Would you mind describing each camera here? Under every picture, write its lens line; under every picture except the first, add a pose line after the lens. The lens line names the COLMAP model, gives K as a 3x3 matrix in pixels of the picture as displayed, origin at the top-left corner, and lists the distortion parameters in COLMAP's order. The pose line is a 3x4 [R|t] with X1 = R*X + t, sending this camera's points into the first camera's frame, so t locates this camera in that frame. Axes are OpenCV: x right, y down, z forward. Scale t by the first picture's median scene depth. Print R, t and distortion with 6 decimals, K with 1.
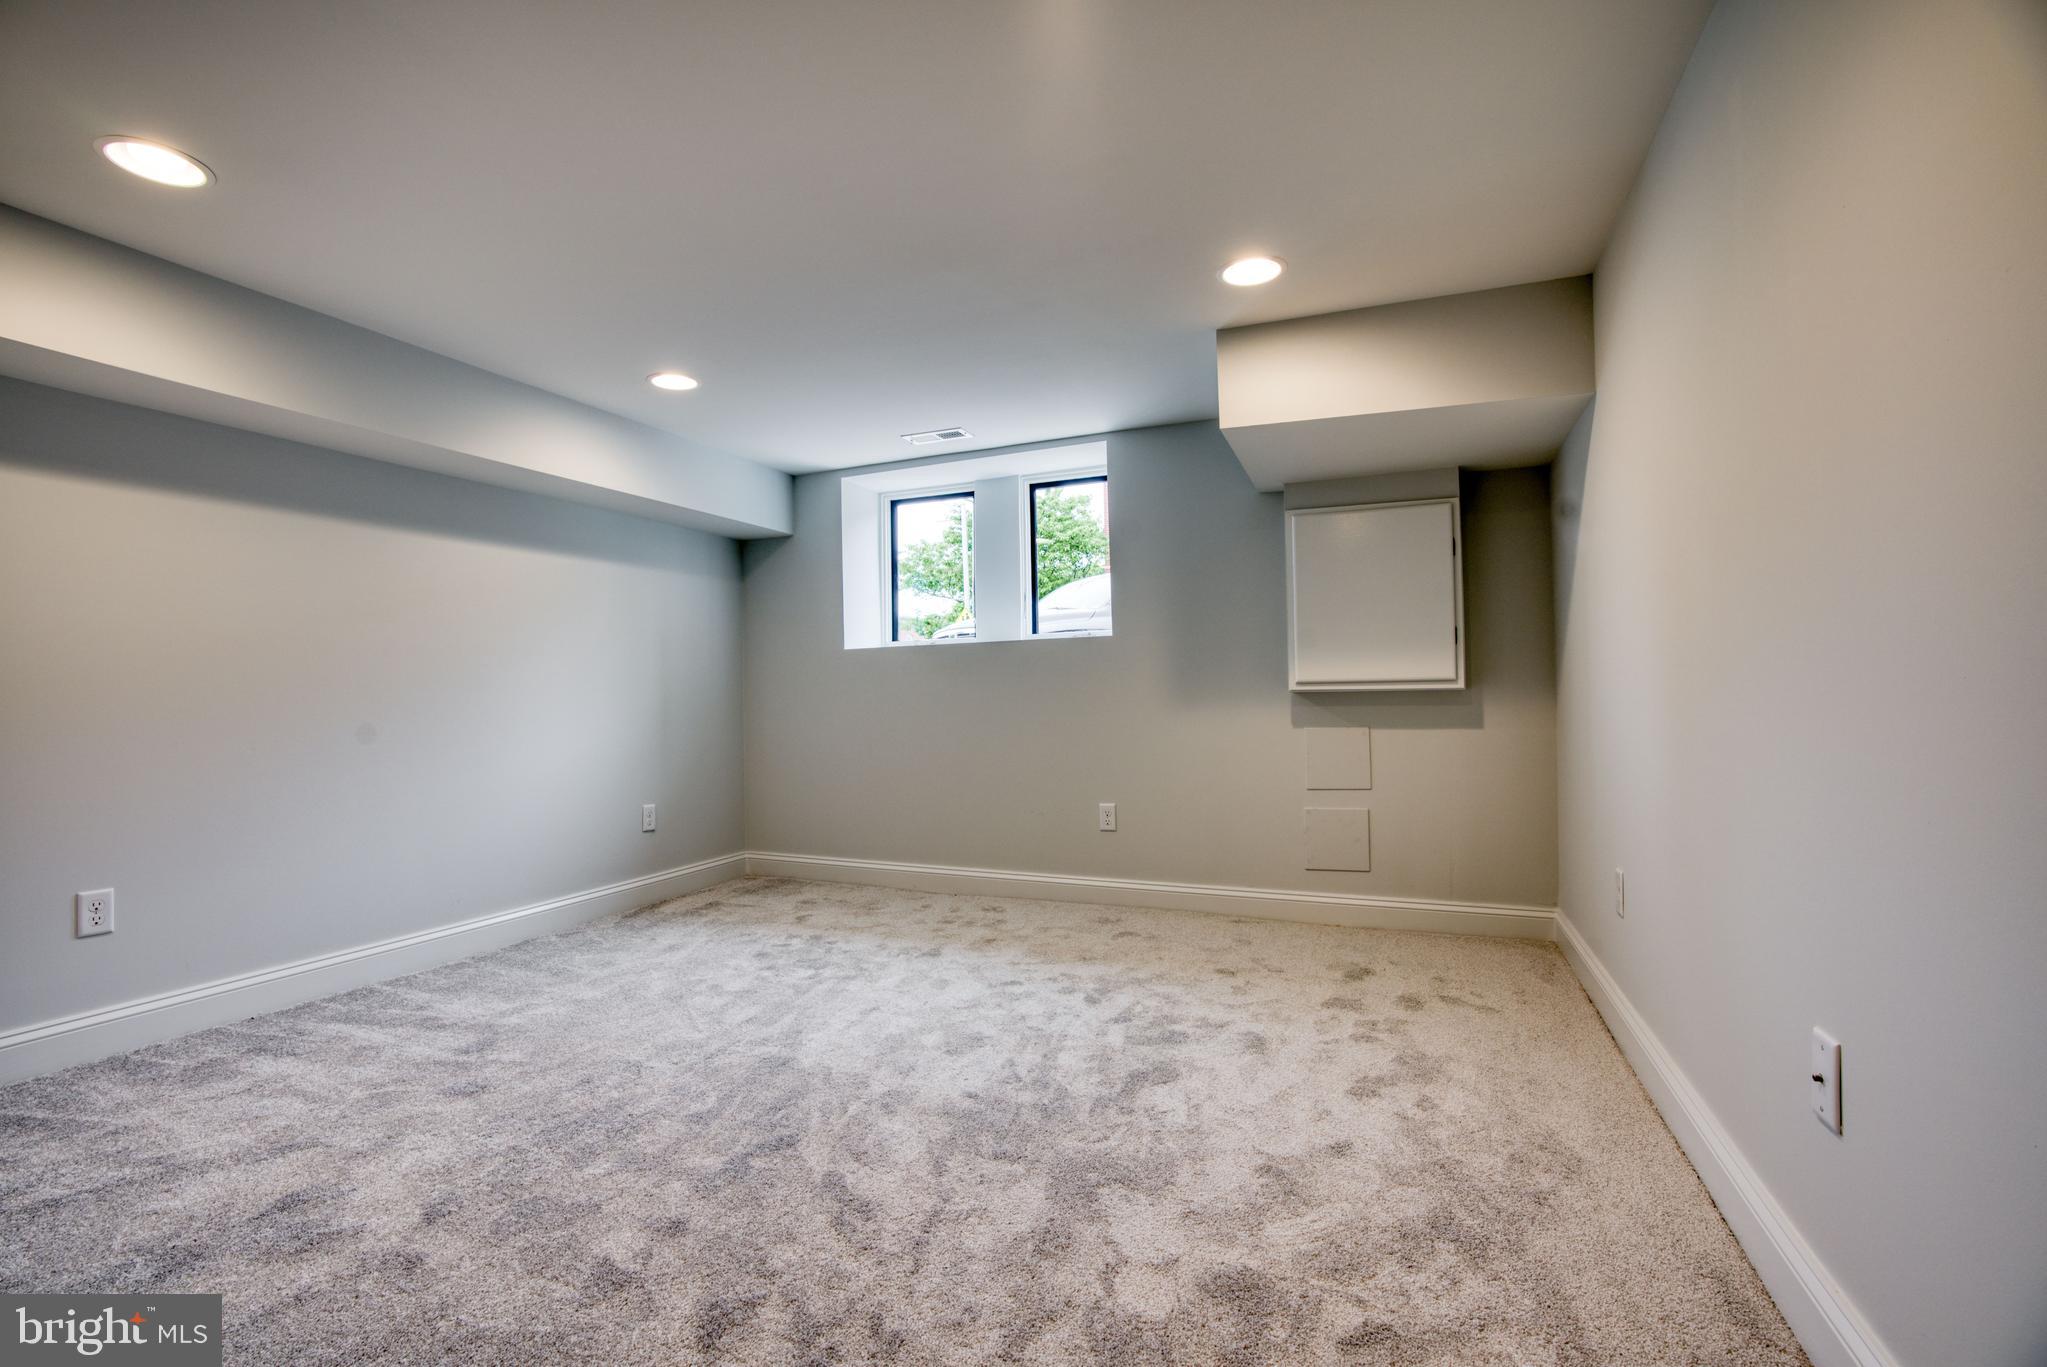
lens RADIAL K [[933.2, 0, 1018.7], [0, 933.2, 694.8], [0, 0, 1]] dist [-0.067815, 0.024688]
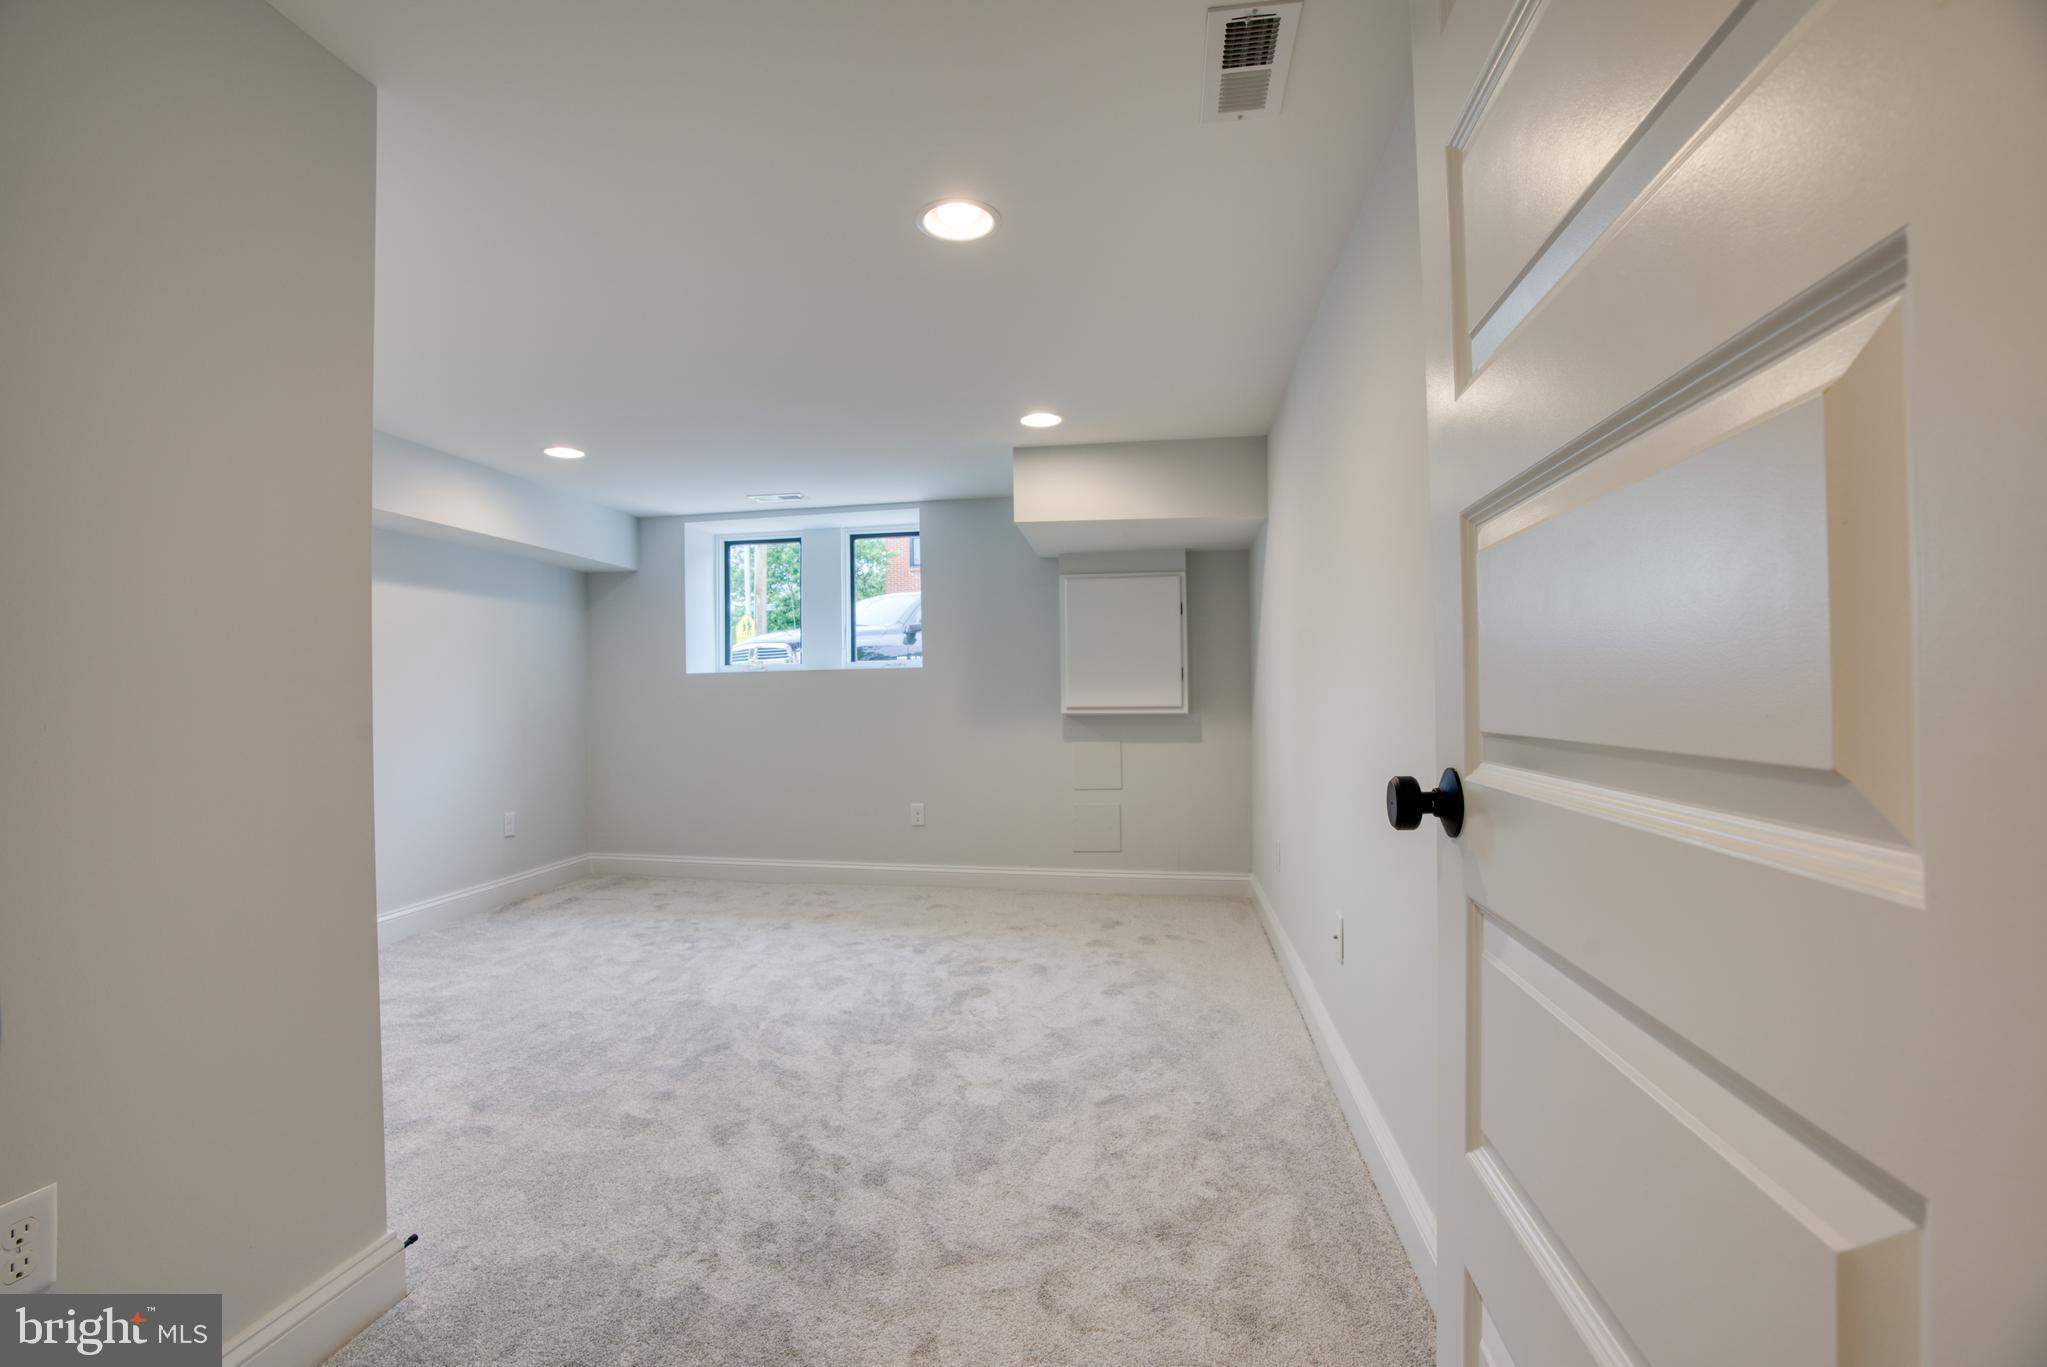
lens RADIAL K [[933.2, 0, 1013.3], [0, 933.2, 693.2], [0, 0, 1]] dist [-0.067815, 0.024688]
pose [[0.971951, 0.005292, 0.235125, -0.109521], [-0.004422, 0.999981, -0.004227, -0.036966], [-0.235143, 0.003069, 0.971956, -0.341242]]
